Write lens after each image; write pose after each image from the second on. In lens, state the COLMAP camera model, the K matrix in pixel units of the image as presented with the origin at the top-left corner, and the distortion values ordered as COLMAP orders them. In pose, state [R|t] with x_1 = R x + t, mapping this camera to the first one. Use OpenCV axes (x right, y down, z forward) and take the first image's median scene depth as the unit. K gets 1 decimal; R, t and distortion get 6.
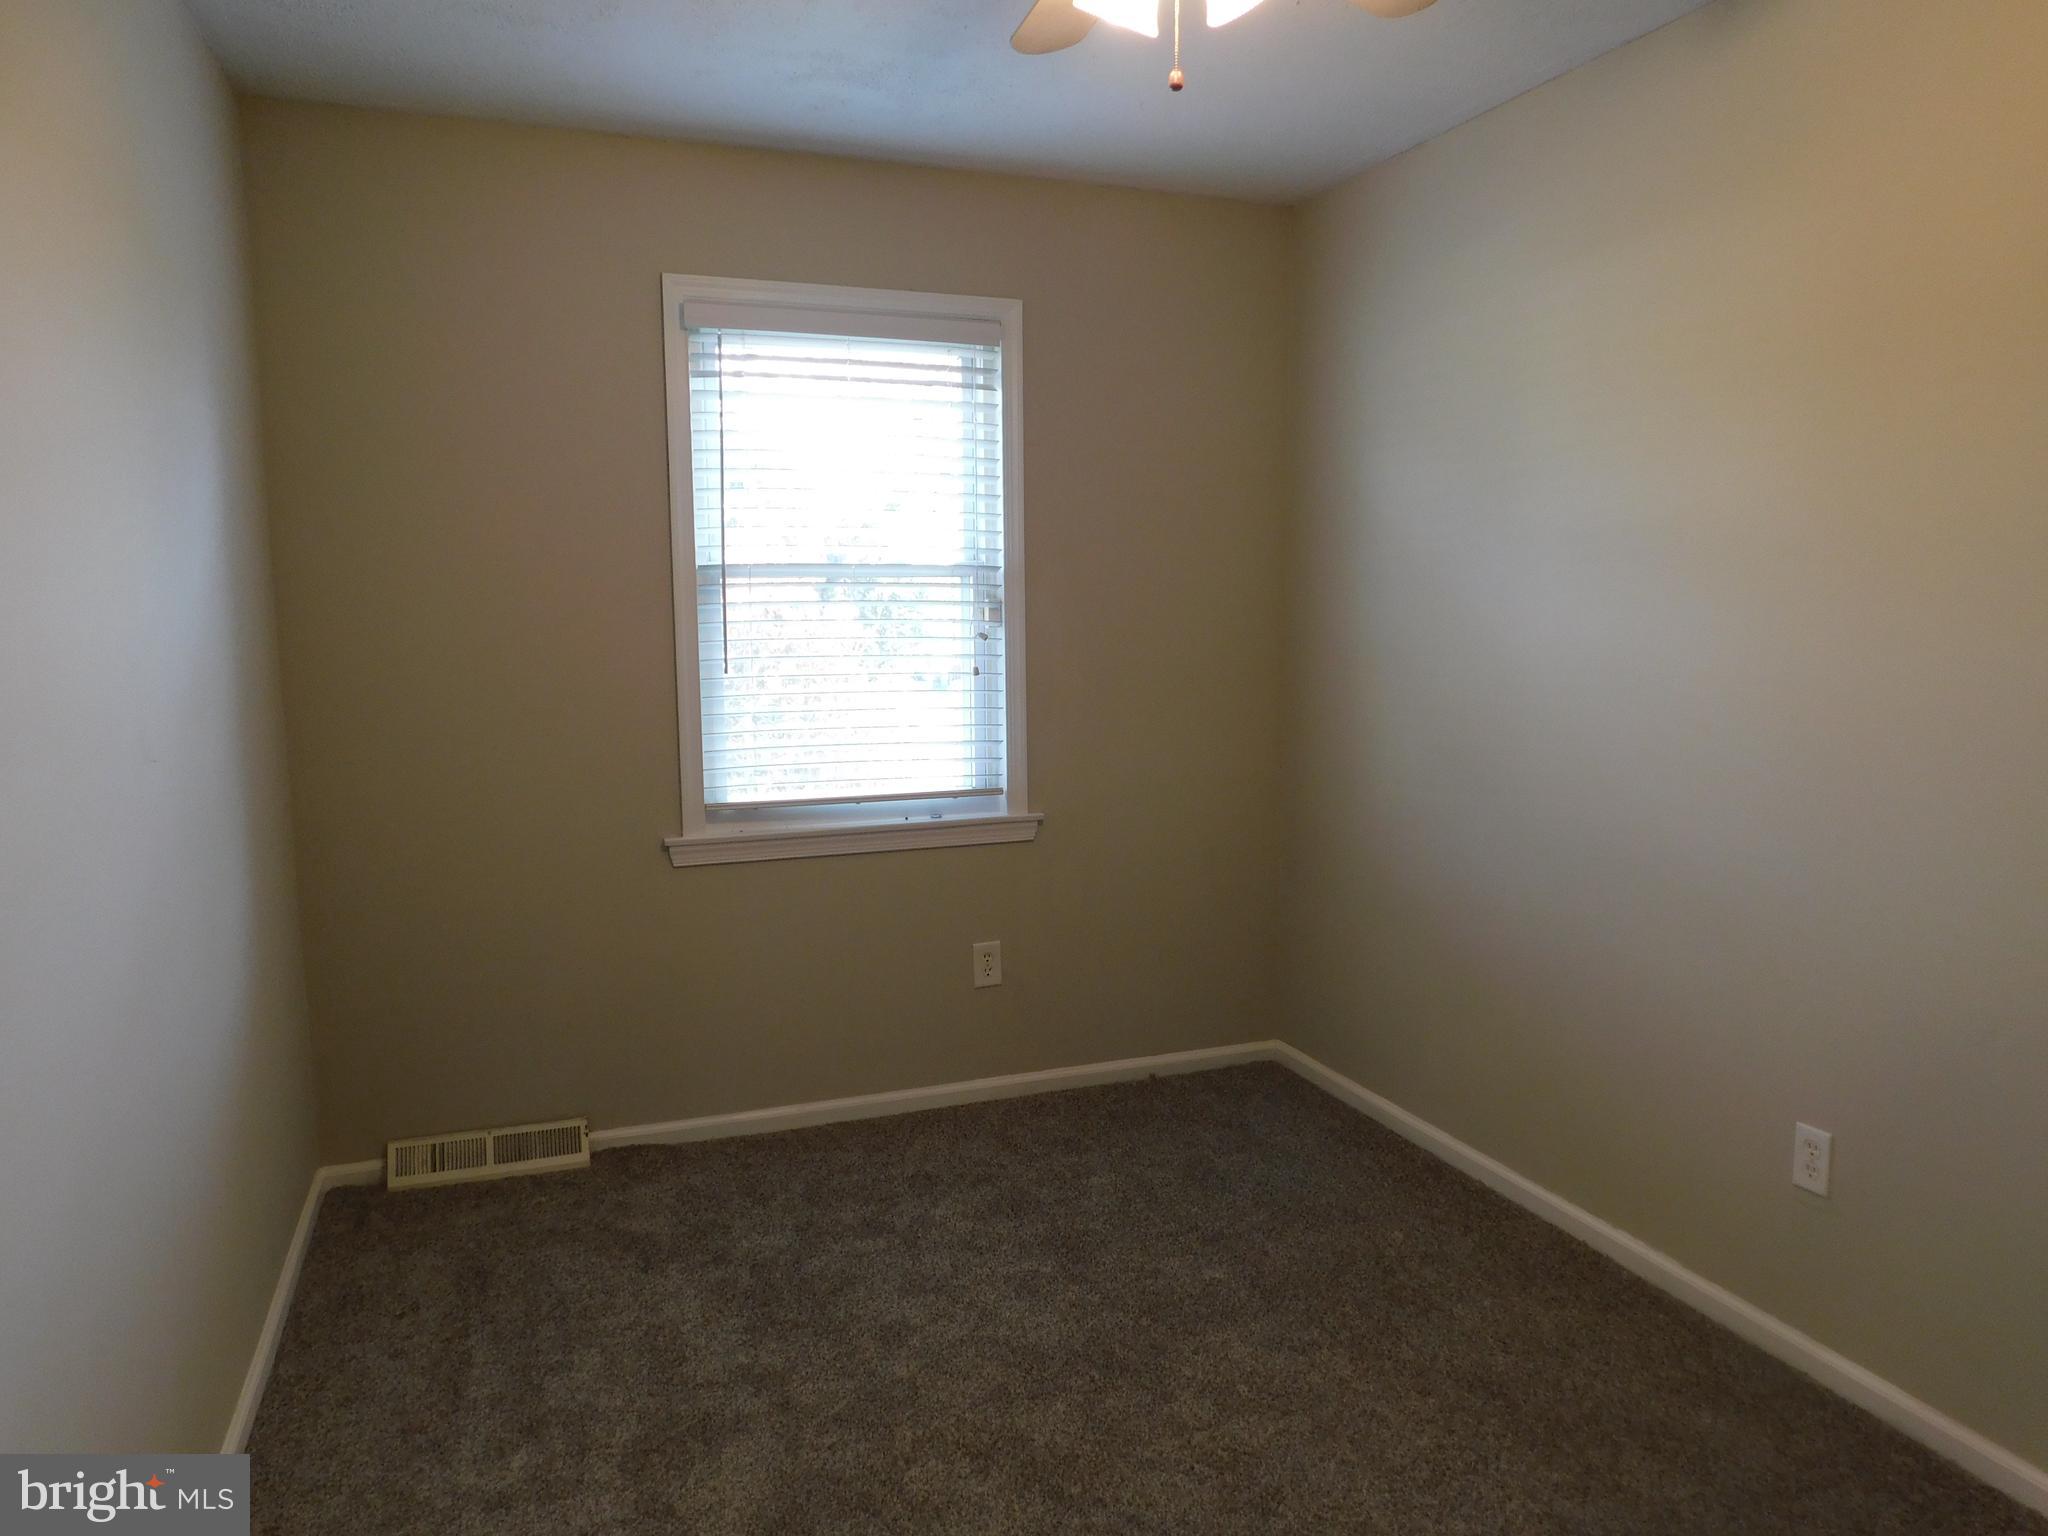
lens RADIAL K [[1362.8, 0, 1018.0], [0, 1362.8, 768.2], [0, 0, 1]] dist [-0.043649, 0.040779]
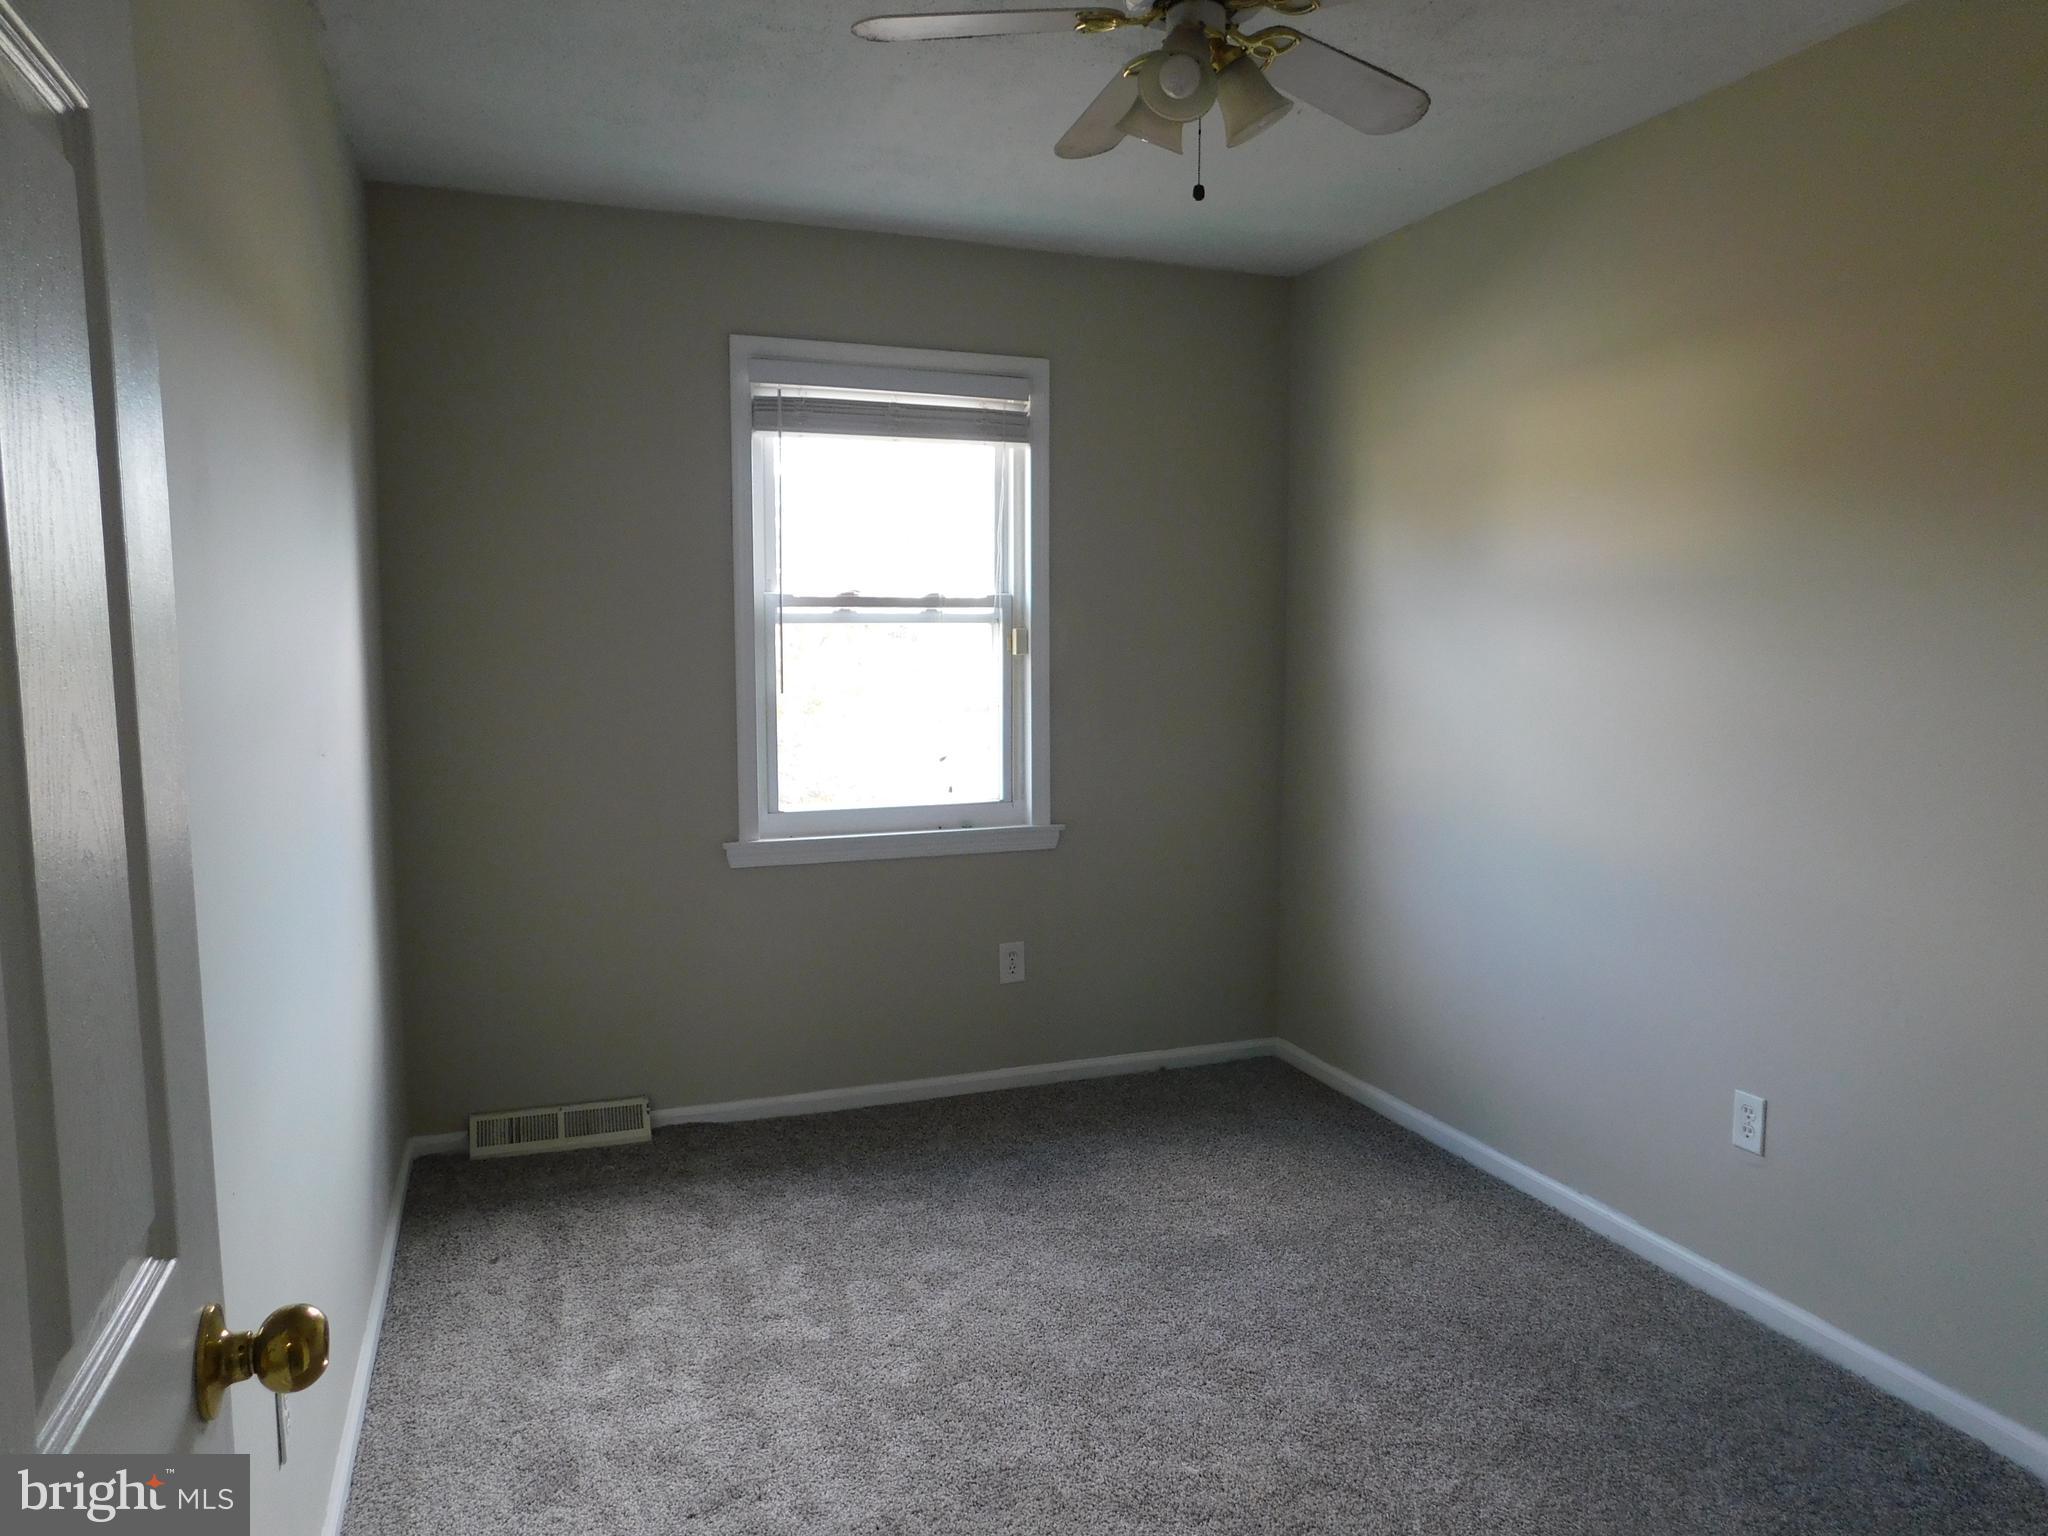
lens RADIAL K [[1362.8, 0, 1013.4], [0, 1362.8, 758.8], [0, 0, 1]] dist [-0.043649, 0.040779]
pose [[0.999962, 0.008535, -0.001466, -0.029833], [-0.008579, 0.999411, -0.033225, 0.023508], [0.001181, 0.033236, 0.999447, -0.135468]]
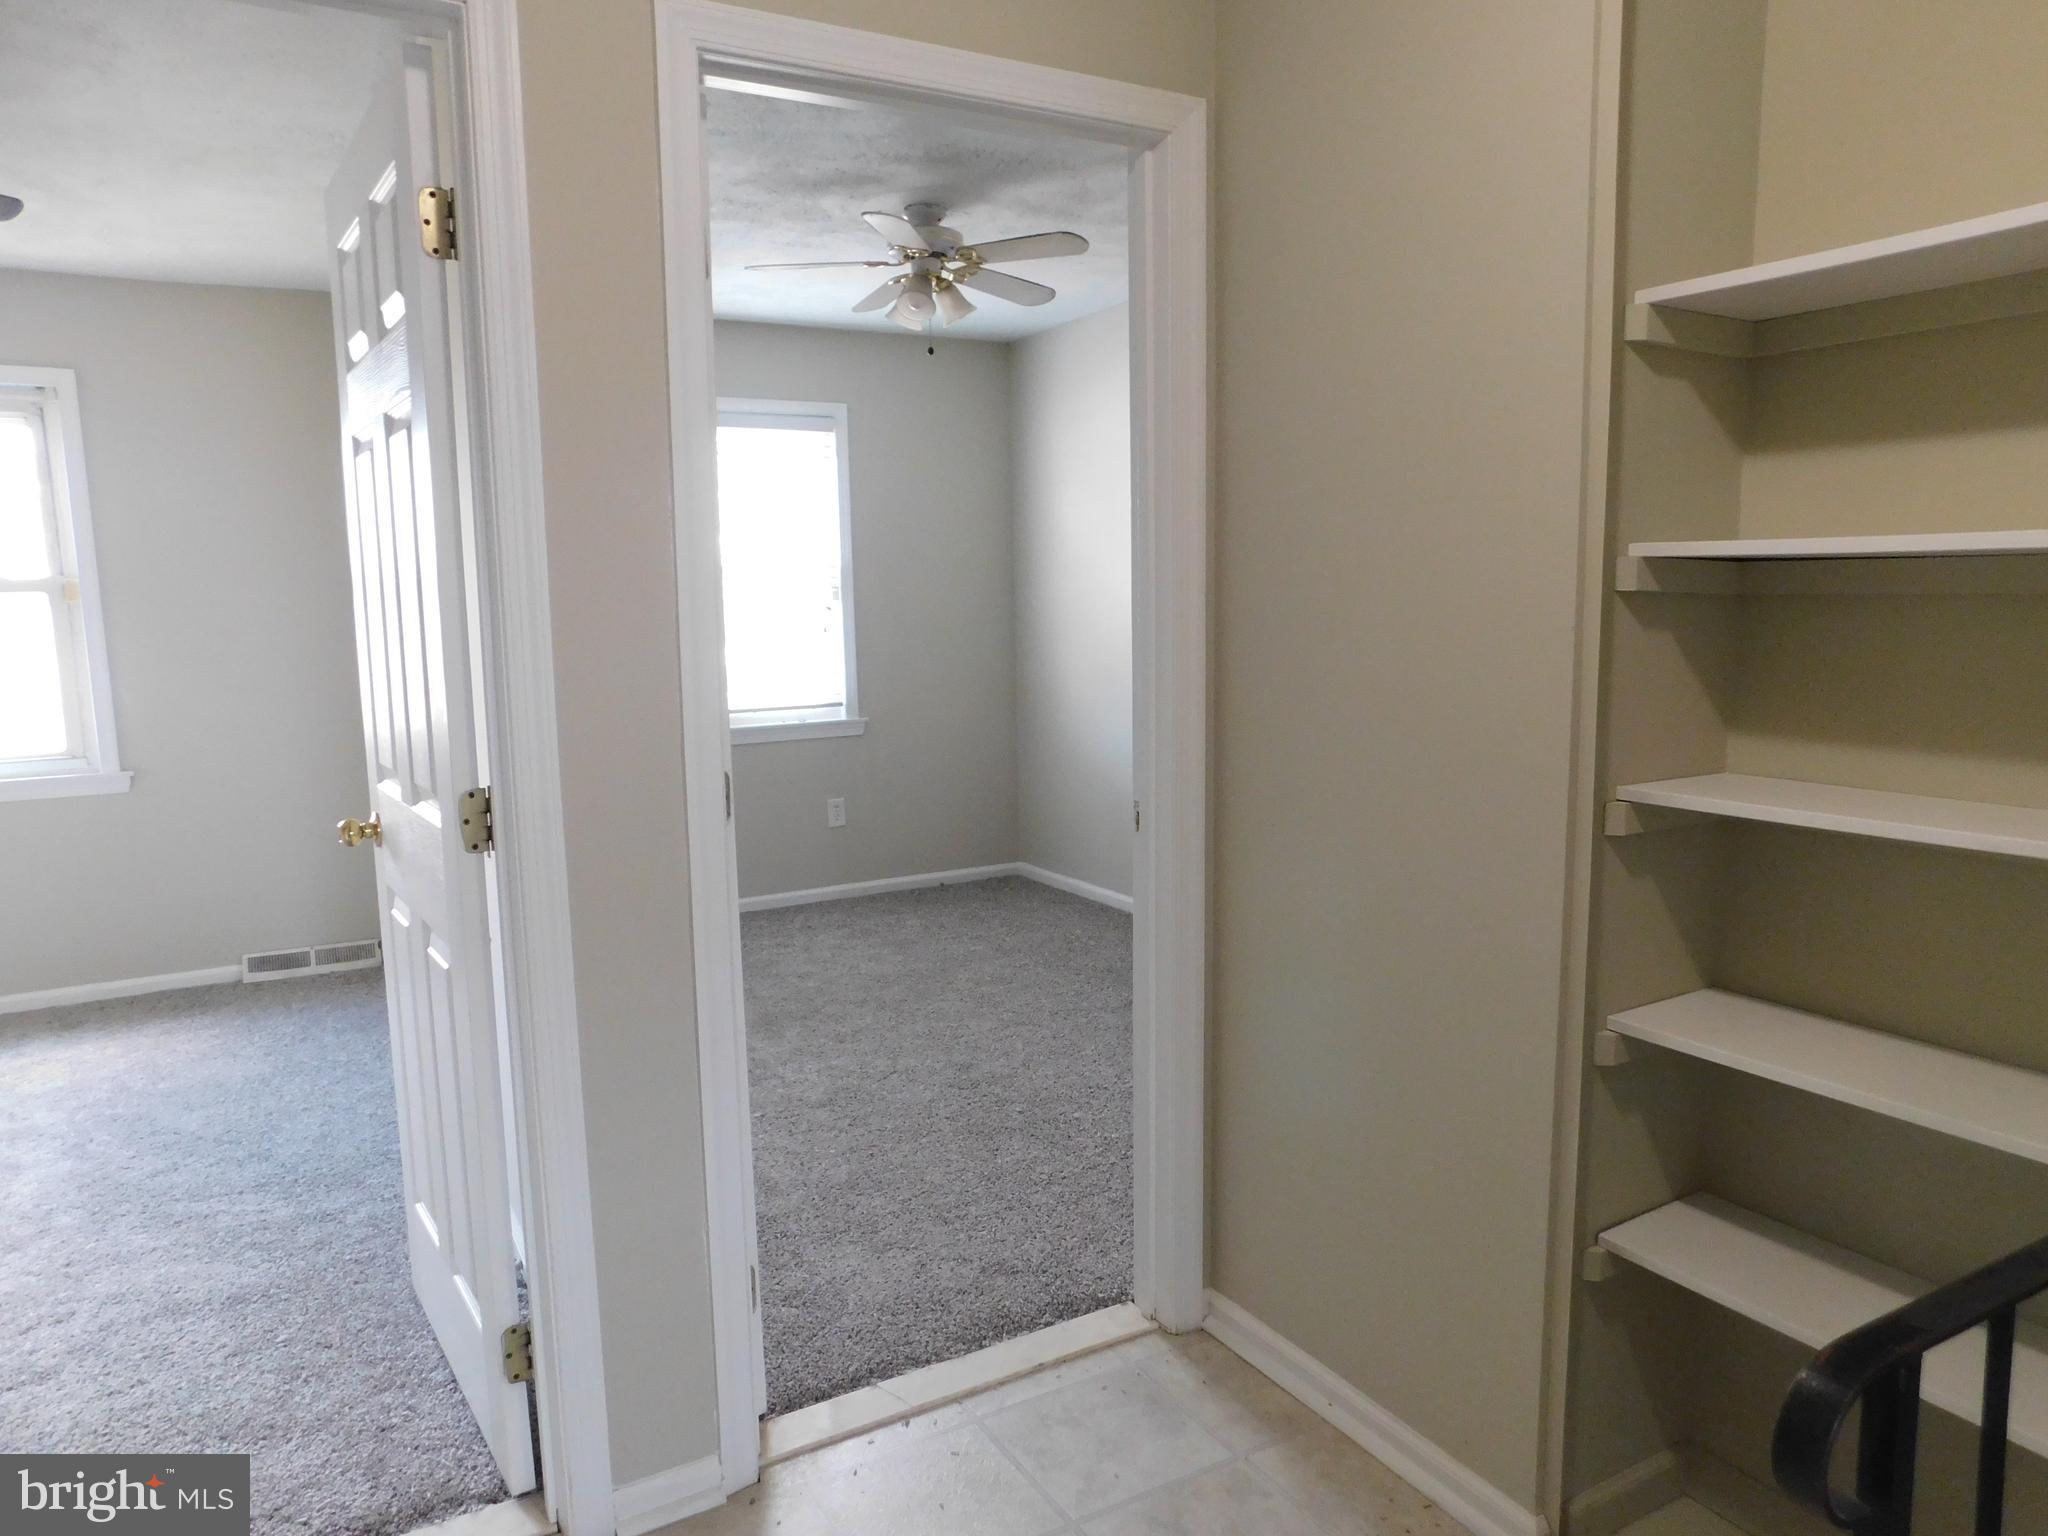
lens RADIAL K [[1362.8, 0, 1029.2], [0, 1362.8, 777.8], [0, 0, 1]] dist [-0.043649, 0.040779]
pose [[0.986496, -0.033299, 0.160364, -0.076326], [0.032581, 0.999444, 0.007102, 0.138304], [-0.160511, -0.001781, 0.987032, -0.877895]]
